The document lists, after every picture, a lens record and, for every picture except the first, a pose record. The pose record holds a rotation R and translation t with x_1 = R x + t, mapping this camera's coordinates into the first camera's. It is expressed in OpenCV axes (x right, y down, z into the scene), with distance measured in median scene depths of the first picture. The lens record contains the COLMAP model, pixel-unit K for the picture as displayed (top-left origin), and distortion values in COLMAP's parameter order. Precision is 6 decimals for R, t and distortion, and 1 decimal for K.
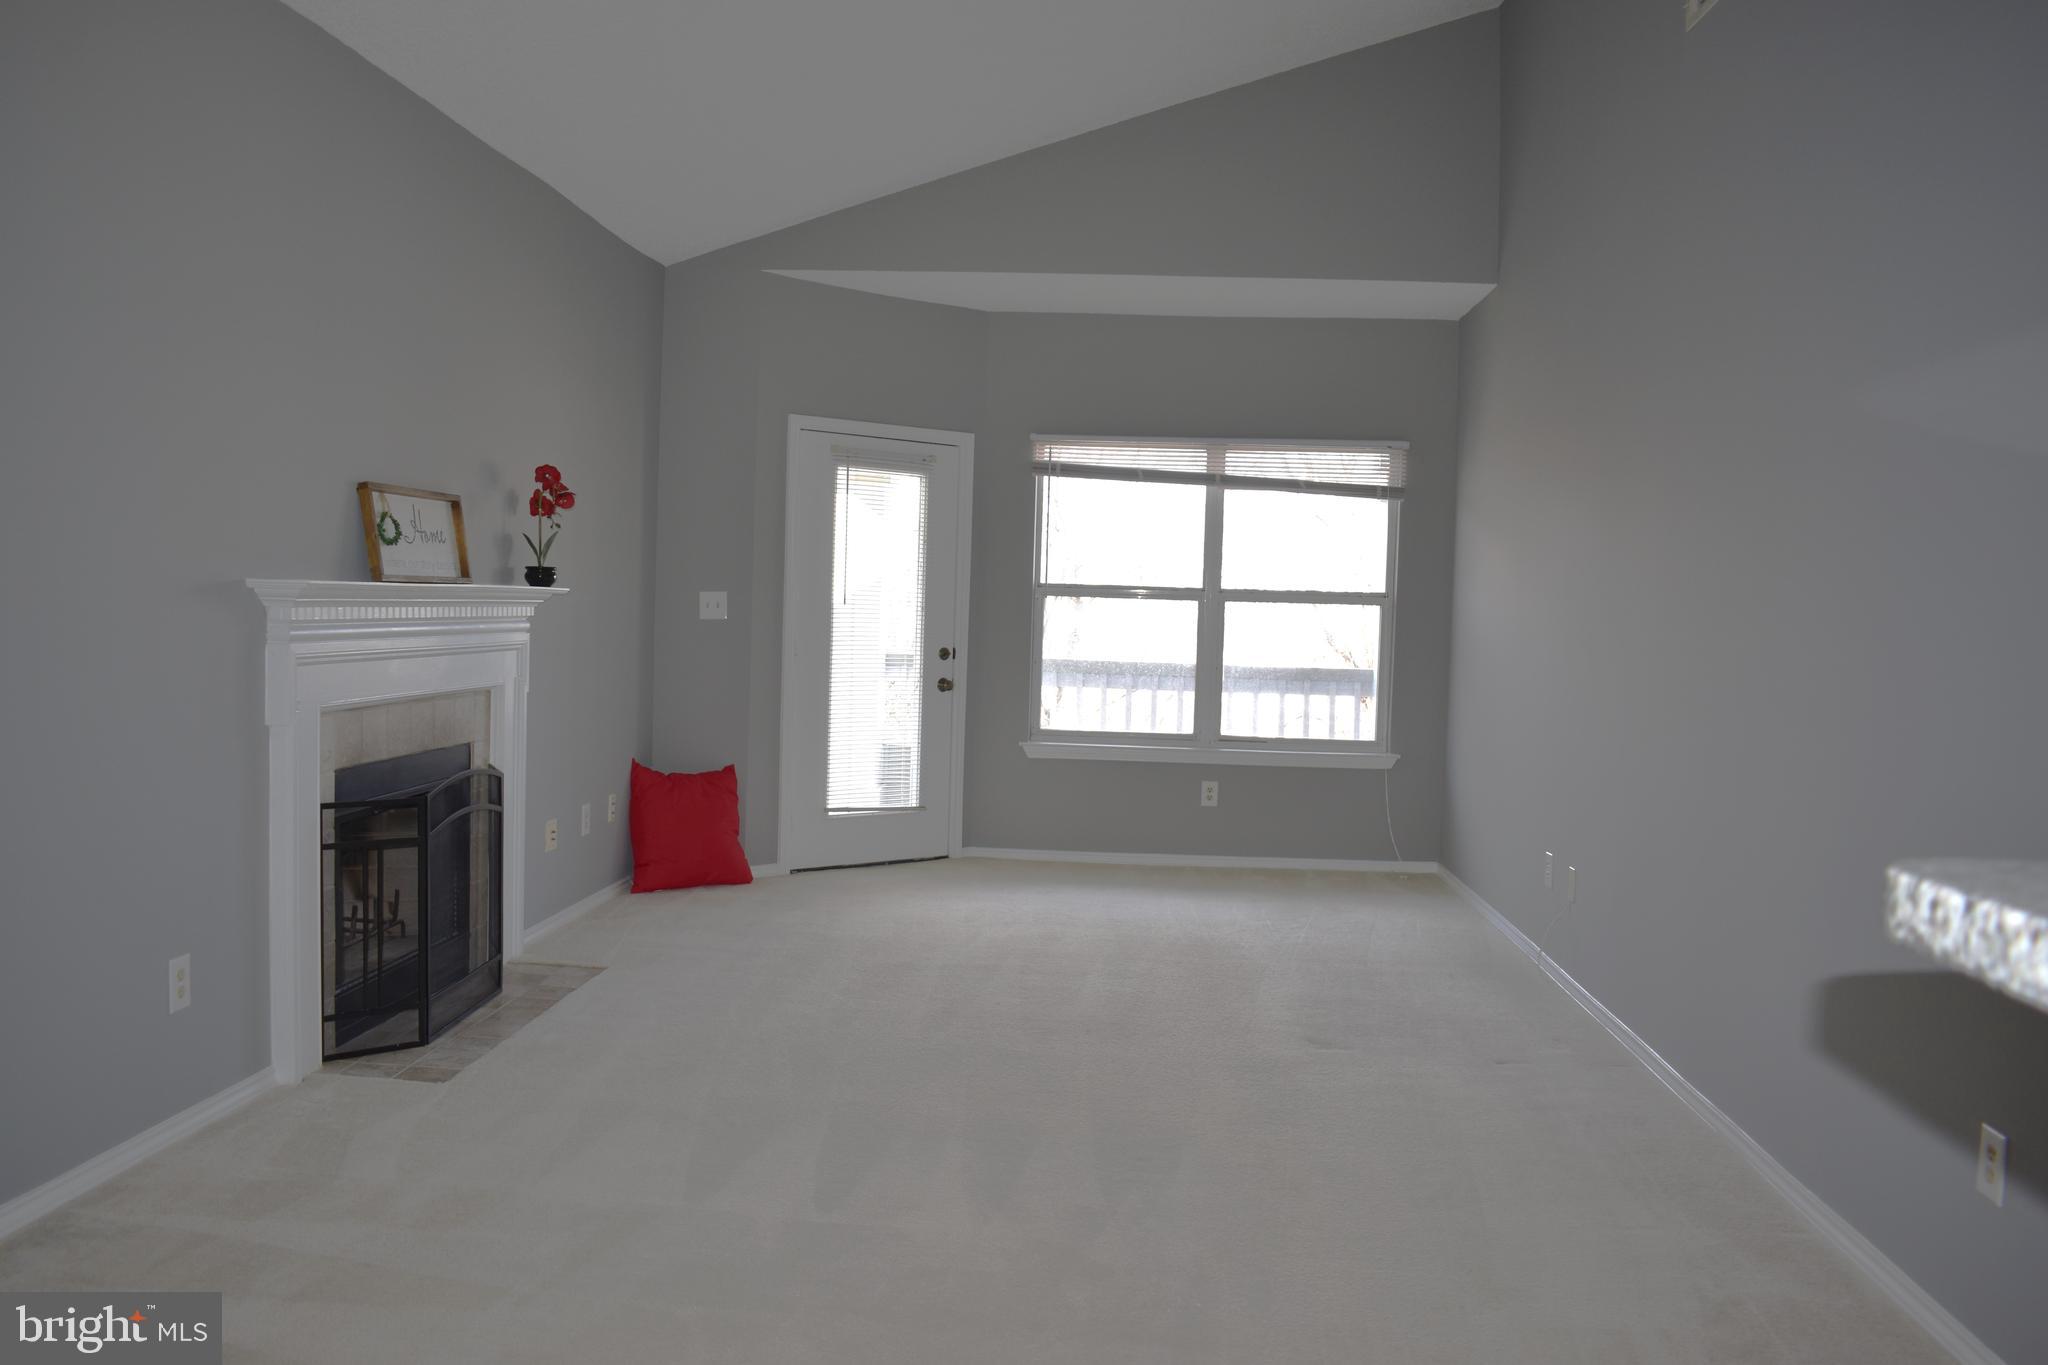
lens RADIAL K [[1598.8, 0, 1030.1], [0, 1598.8, 666.0], [0, 0, 1]] dist [-0.102734, 0.025924]
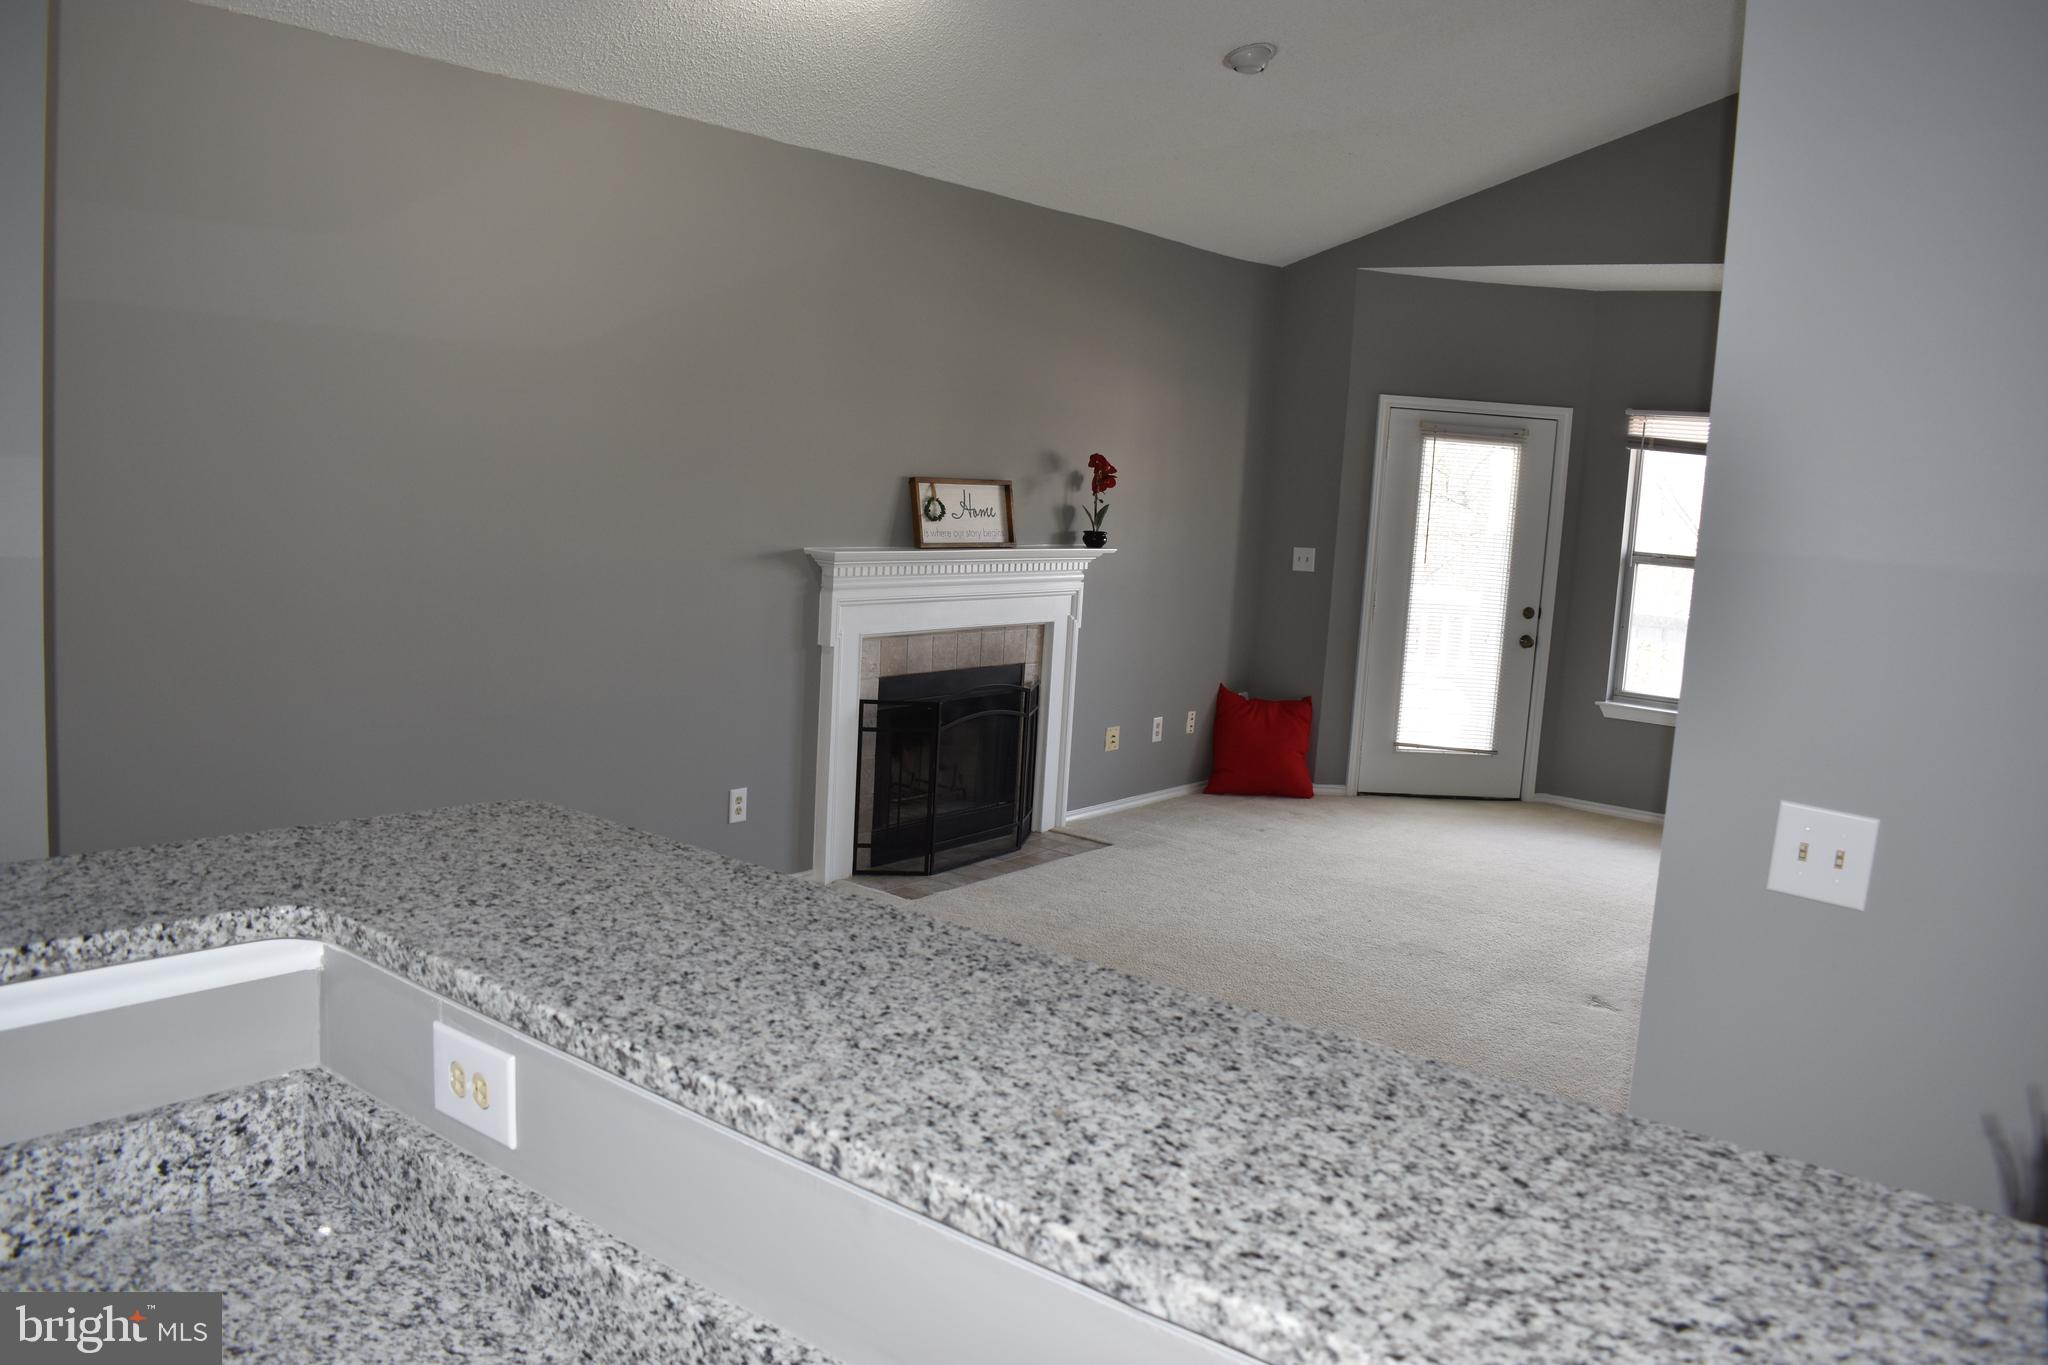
lens RADIAL K [[1598.8, 0, 1027.2], [0, 1598.8, 664.6], [0, 0, 1]] dist [-0.102734, 0.025924]
pose [[0.825339, 0.090399, -0.557355, 0.380205], [-0.056897, 0.995392, 0.077191, -0.051846], [0.561764, -0.031997, 0.826679, -0.112214]]
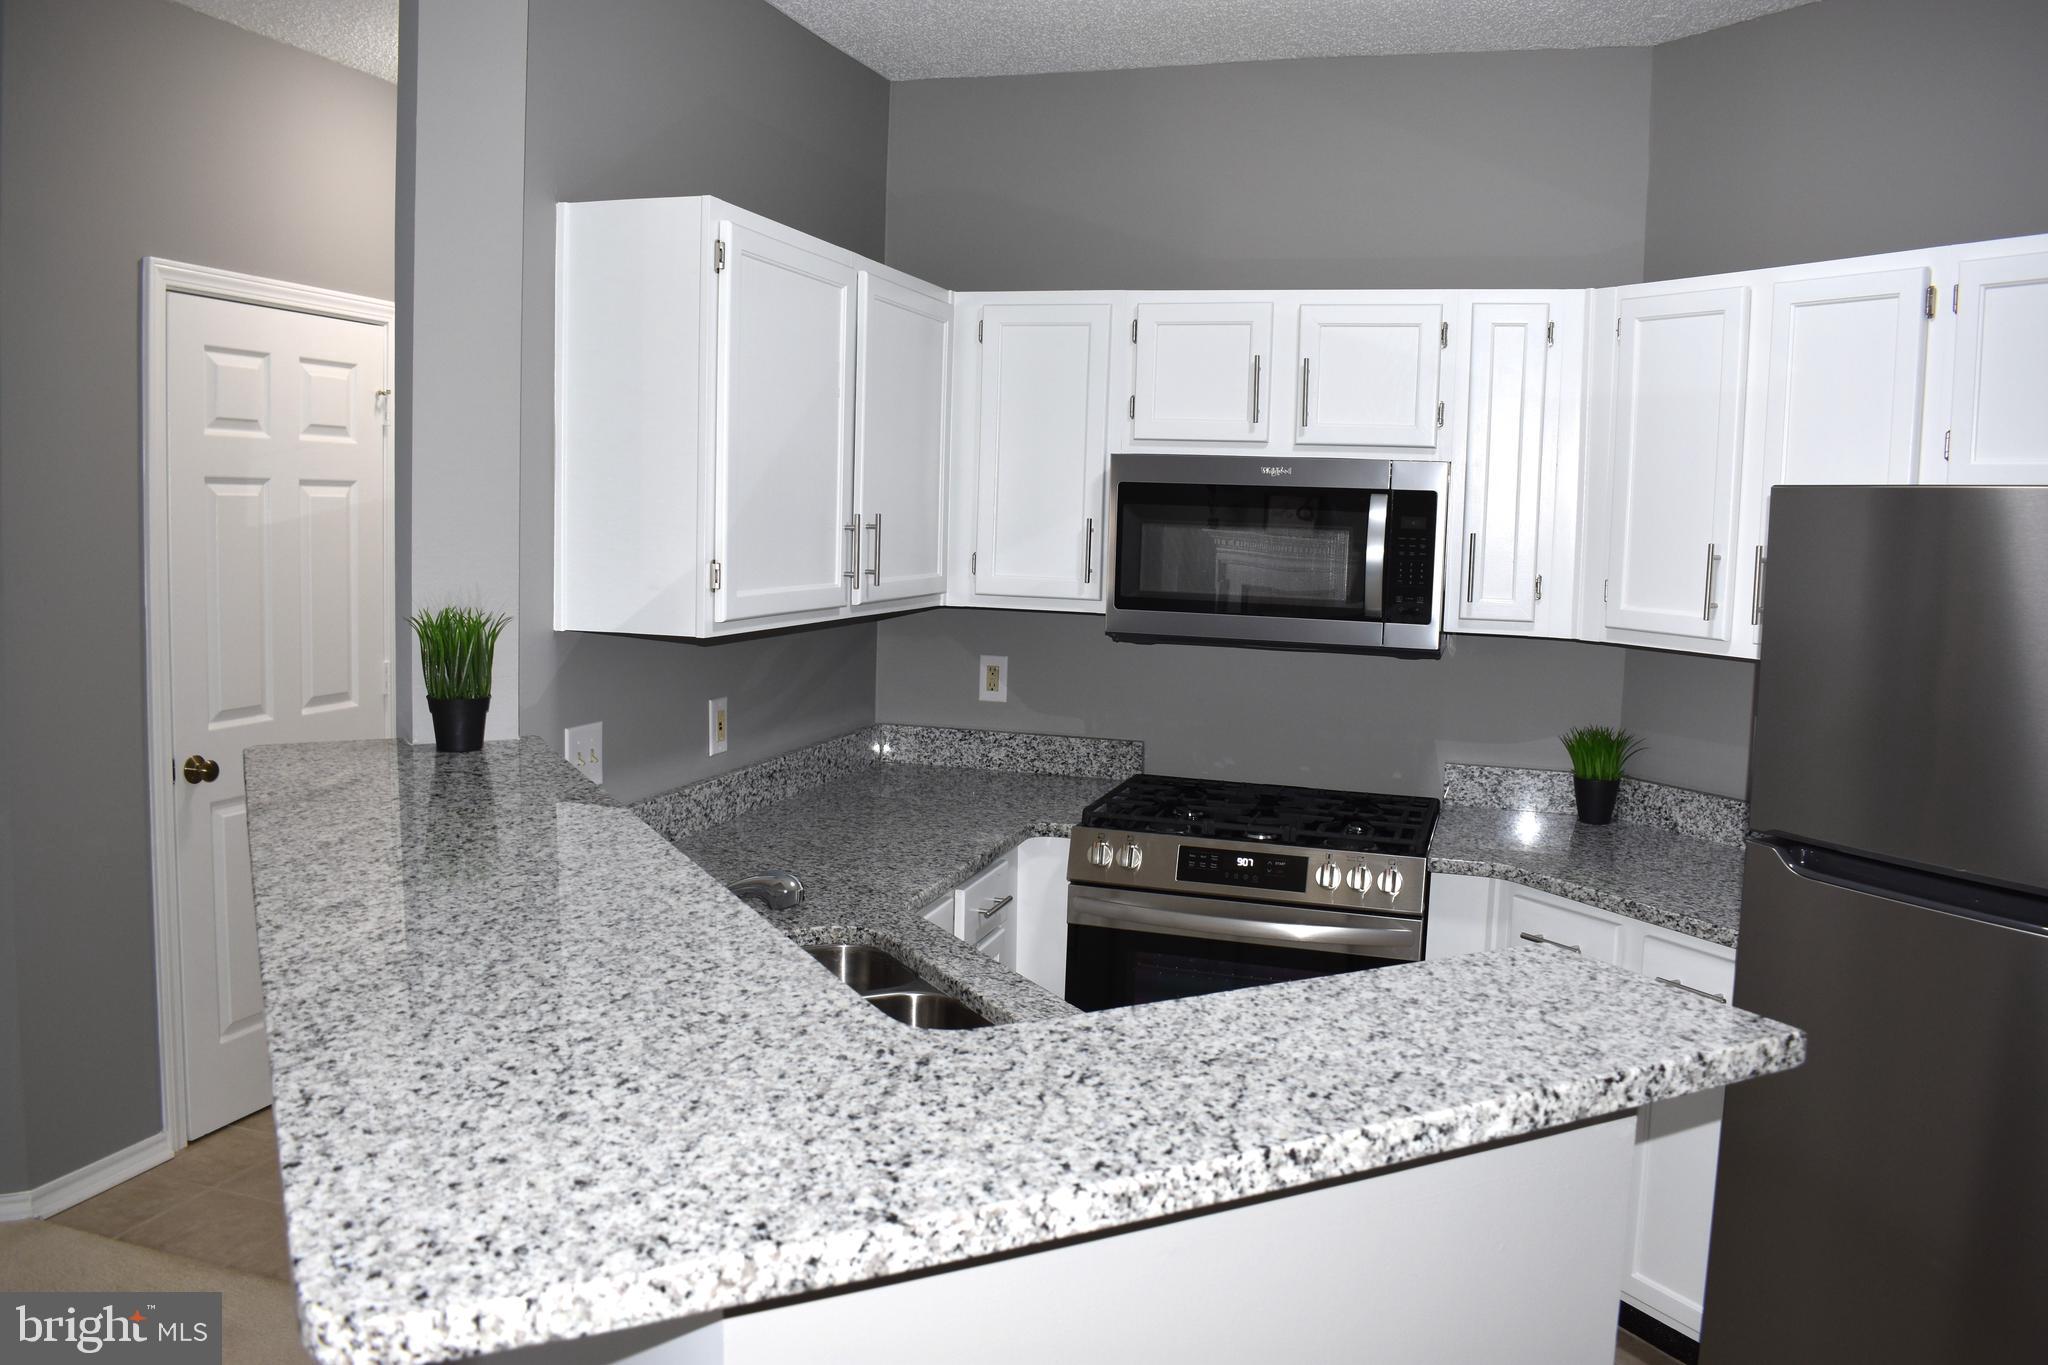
lens RADIAL K [[1598.8, 0, 1014.5], [0, 1598.8, 685.9], [0, 0, 1]] dist [-0.102734, 0.025924]
pose [[-0.512248, -0.140735, 0.847228, -0.078538], [-0.011337, 0.987504, 0.157183, -0.065954], [-0.858763, 0.070912, -0.507443, 0.149201]]
